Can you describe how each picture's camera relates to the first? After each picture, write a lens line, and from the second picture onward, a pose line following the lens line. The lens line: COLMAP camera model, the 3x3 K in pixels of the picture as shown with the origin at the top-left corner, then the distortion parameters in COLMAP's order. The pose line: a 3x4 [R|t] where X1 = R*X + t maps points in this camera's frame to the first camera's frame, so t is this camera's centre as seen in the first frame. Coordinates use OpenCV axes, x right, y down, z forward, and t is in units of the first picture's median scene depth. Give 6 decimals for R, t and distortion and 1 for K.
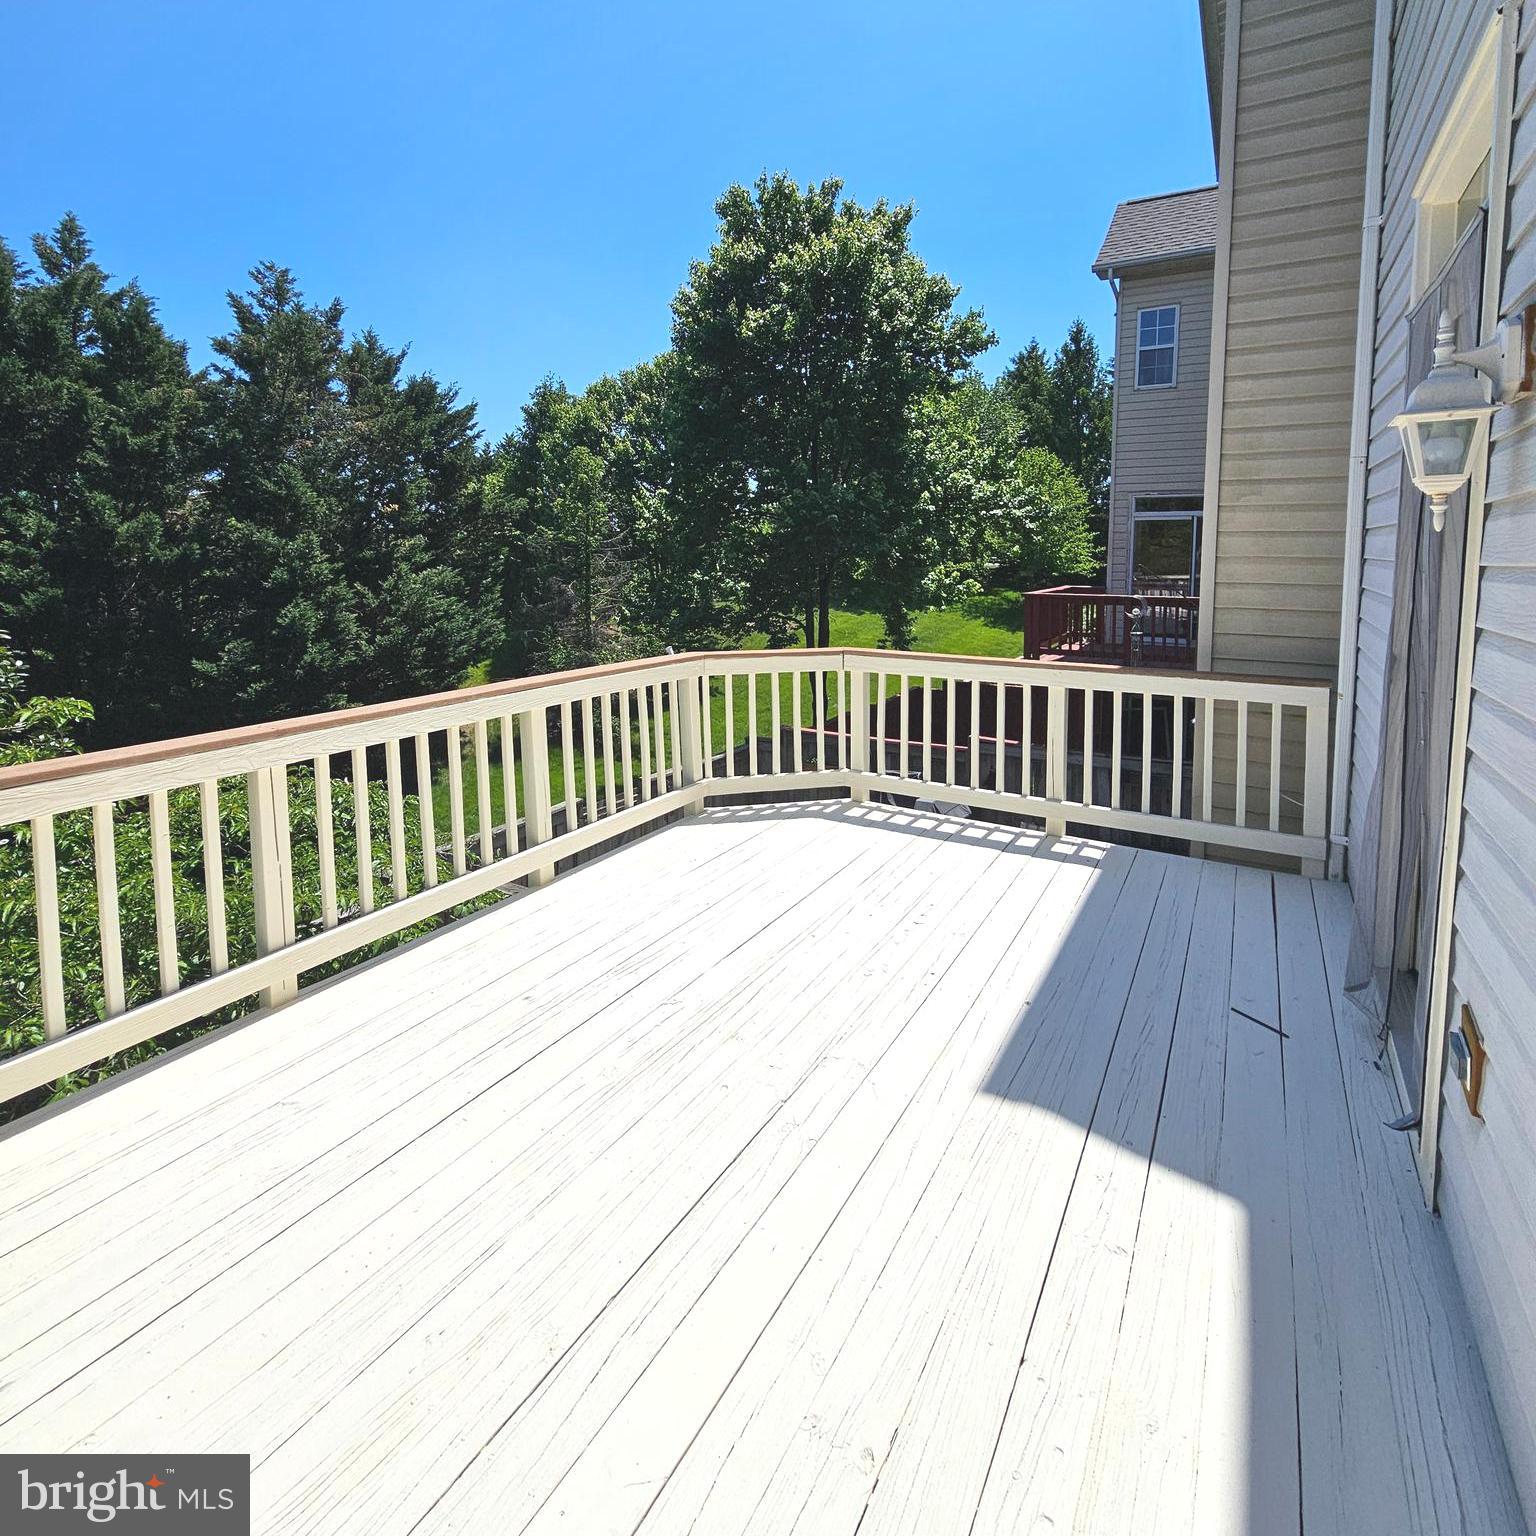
lens RADIAL K [[840.9, 0, 763.9], [0, 840.9, 657.5], [0, 0, 1]] dist [-0.001880, -0.001081]
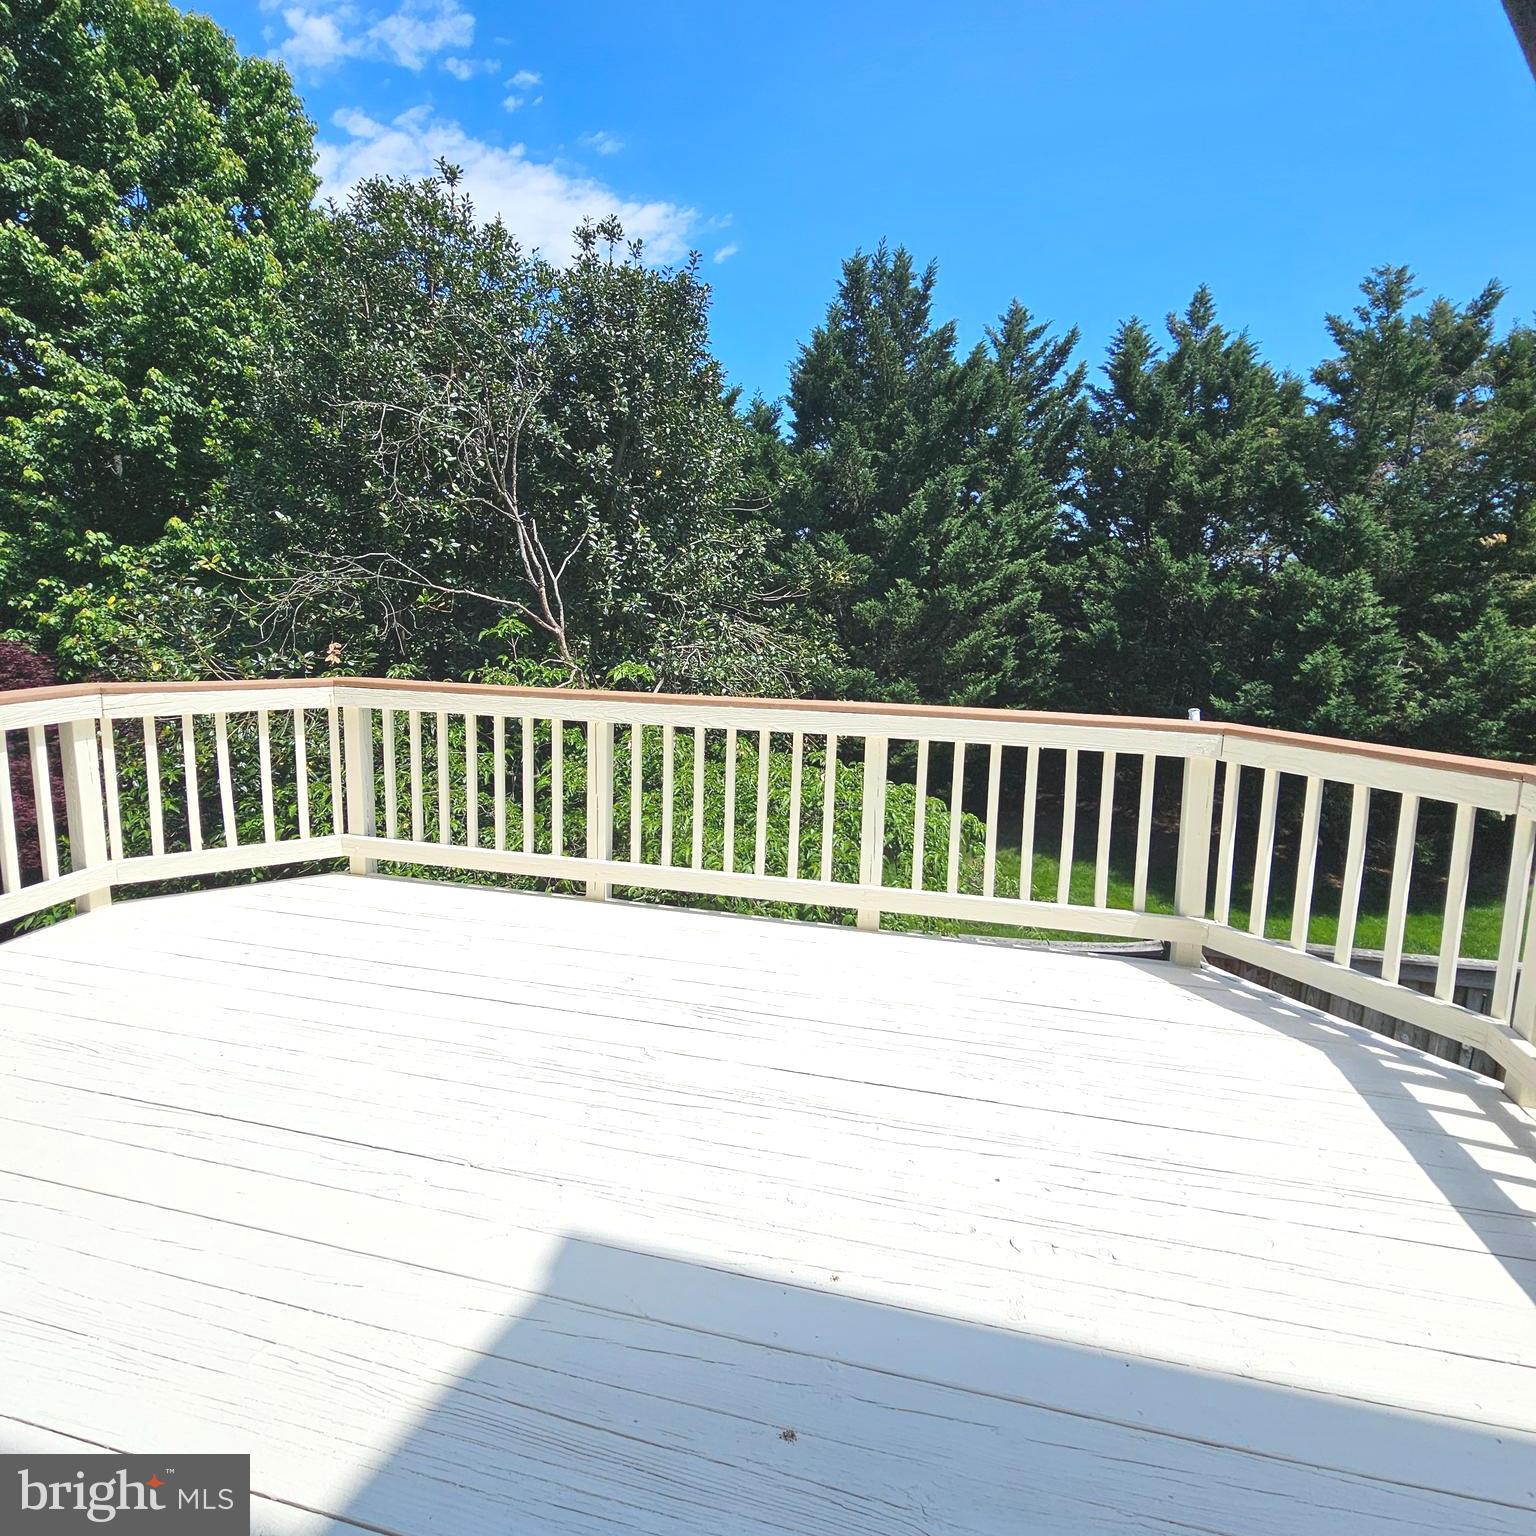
lens RADIAL K [[840.6, 0, 768.6], [0, 840.6, 732.3], [0, 0, 1]] dist [-0.003832, -0.001160]
pose [[0.292795, 0.163827, -0.942036, 0.143069], [-0.135938, 0.982337, 0.128585, -0.011793], [0.946463, 0.090410, 0.309893, 0.161924]]
